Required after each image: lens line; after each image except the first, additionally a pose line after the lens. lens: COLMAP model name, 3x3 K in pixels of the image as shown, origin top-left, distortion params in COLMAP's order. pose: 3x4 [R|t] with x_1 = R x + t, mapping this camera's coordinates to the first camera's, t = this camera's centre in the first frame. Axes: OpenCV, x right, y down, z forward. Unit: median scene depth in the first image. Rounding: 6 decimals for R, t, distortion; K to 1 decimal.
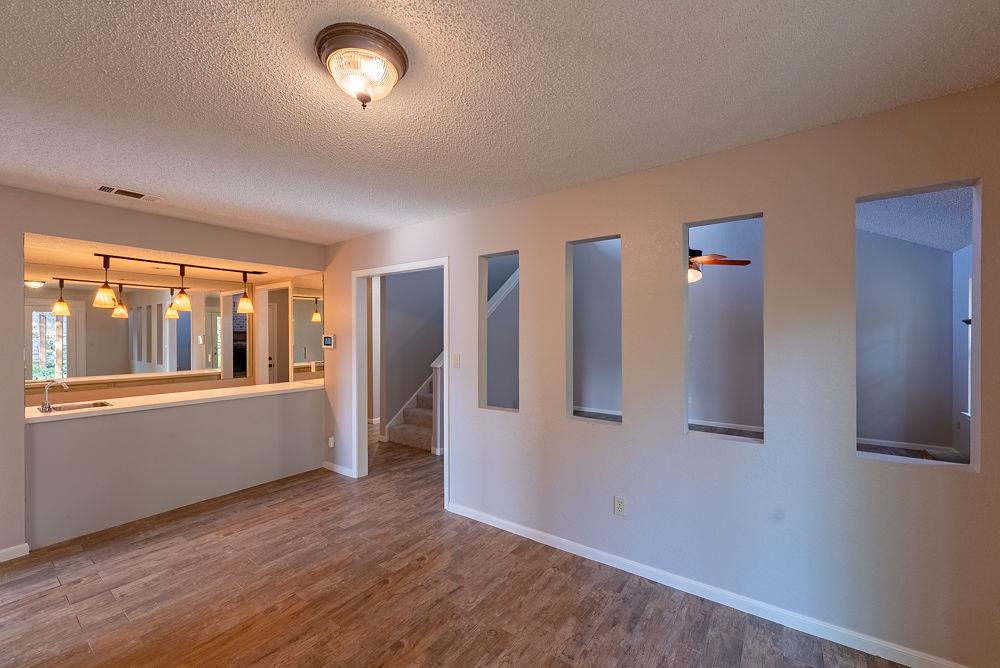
lens RADIAL K [[404.4, 0, 492.8], [0, 404.4, 335.8], [0, 0, 1]] dist [-0.006702, 0.000015]
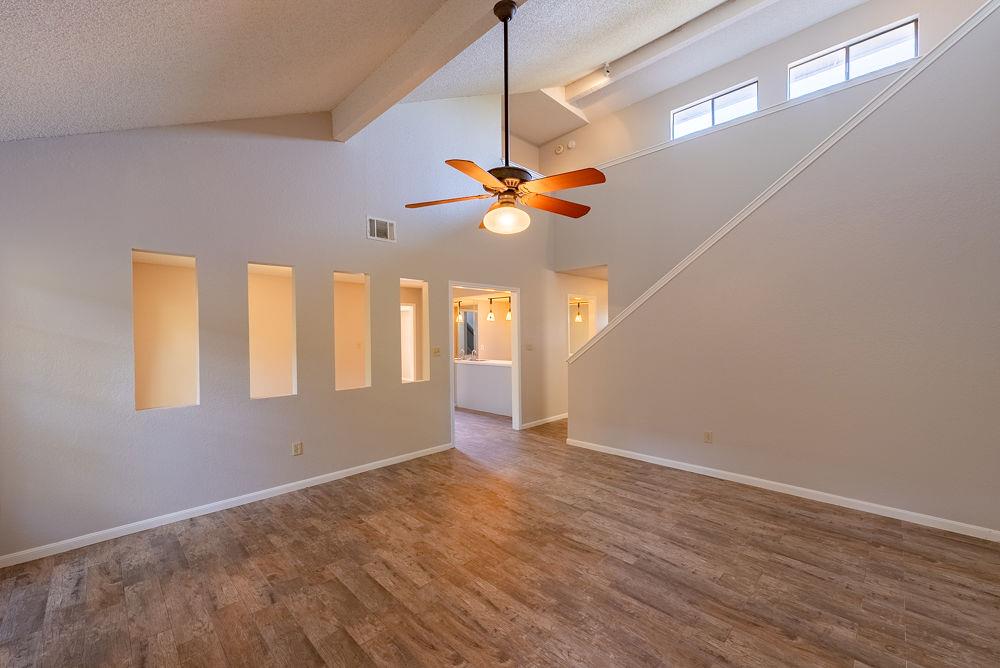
lens RADIAL K [[404.4, 0, 492.8], [0, 404.4, 335.8], [0, 0, 1]] dist [-0.006702, 0.000015]
pose [[-0.179406, 0.012961, -0.983690, 1.721904], [0.008848, 0.999894, 0.011561, -0.009506], [0.983735, -0.006629, -0.179502, 1.834001]]
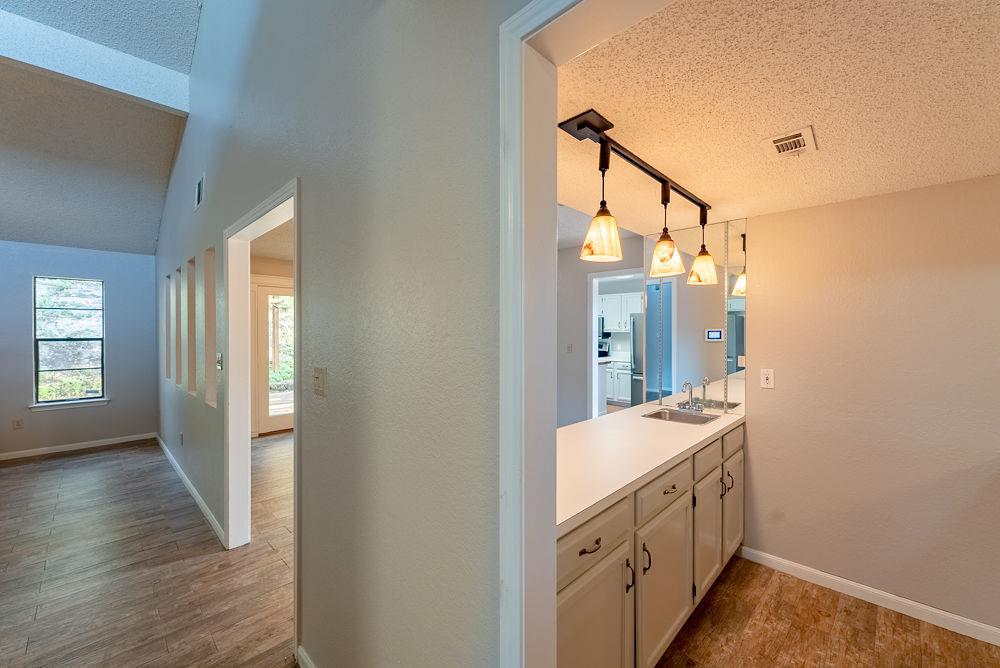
lens RADIAL K [[404.4, 0, 492.8], [0, 404.4, 335.8], [0, 0, 1]] dist [-0.006702, 0.000015]
pose [[-0.988518, -0.004066, 0.151050, -0.921628], [-0.002947, 0.999967, 0.007632, 0.002111], [-0.151076, 0.007099, -0.988497, 2.191031]]
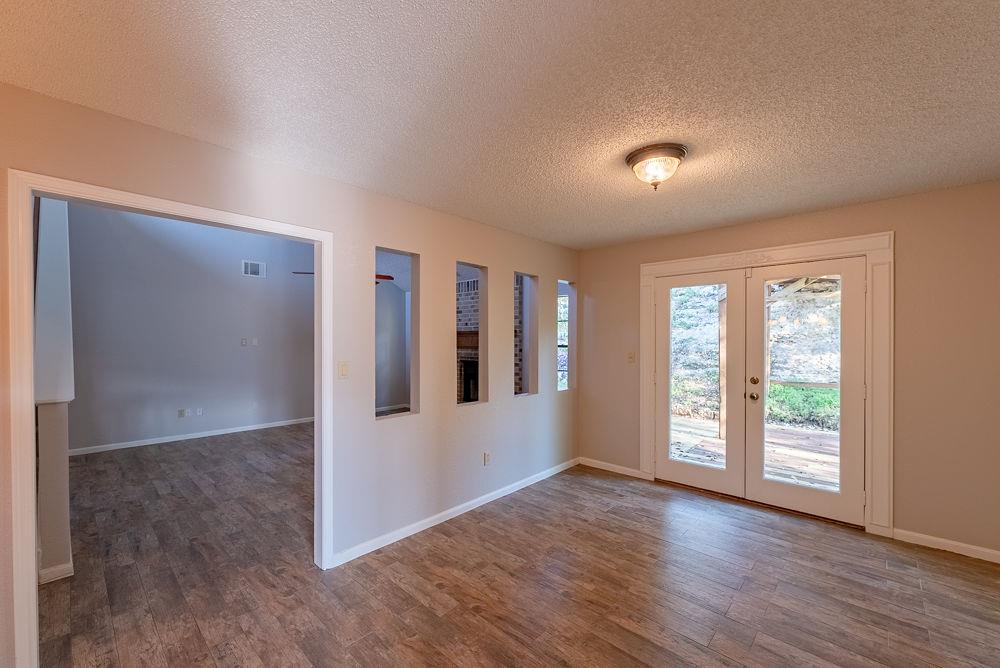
lens RADIAL K [[404.4, 0, 492.8], [0, 404.4, 335.8], [0, 0, 1]] dist [-0.006702, 0.000015]
pose [[0.129400, 0.009152, 0.991550, -1.047402], [0.003667, 0.999946, -0.009708, 0.001055], [-0.991586, 0.004892, 0.129360, 0.750059]]
